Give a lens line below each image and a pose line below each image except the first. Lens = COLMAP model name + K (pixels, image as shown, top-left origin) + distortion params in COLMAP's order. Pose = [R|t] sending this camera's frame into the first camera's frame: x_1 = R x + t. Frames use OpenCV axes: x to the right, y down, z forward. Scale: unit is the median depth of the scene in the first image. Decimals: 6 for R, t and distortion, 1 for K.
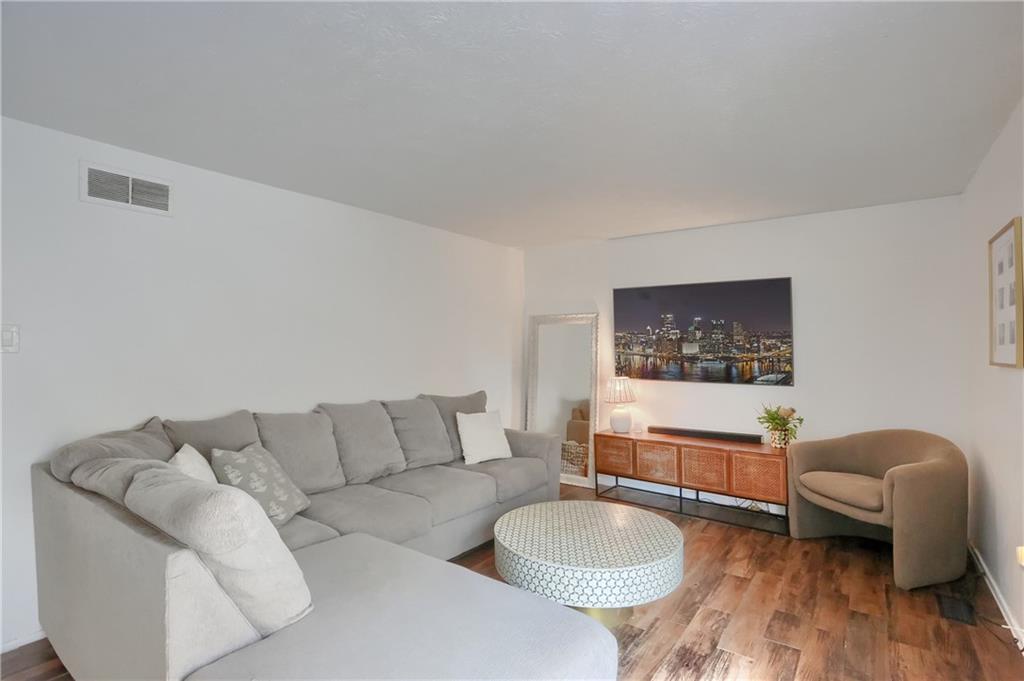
lens RADIAL K [[500.5, 0, 511.2], [0, 500.5, 334.0], [0, 0, 1]] dist [-0.025982, 0.001068]
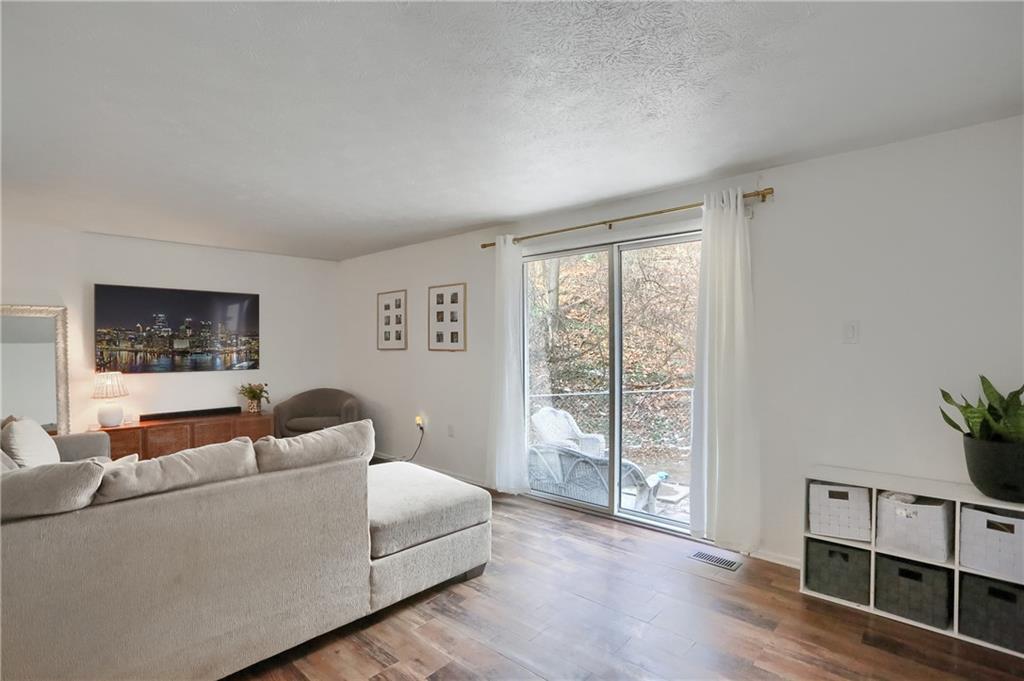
lens RADIAL K [[500.5, 0, 510.0], [0, 500.5, 342.4], [0, 0, 1]] dist [-0.025982, 0.001068]
pose [[0.122391, -0.000362, 0.992482, -0.711420], [-0.018457, 0.999826, 0.002641, 0.007292], [-0.992310, -0.018641, 0.122363, 0.074732]]
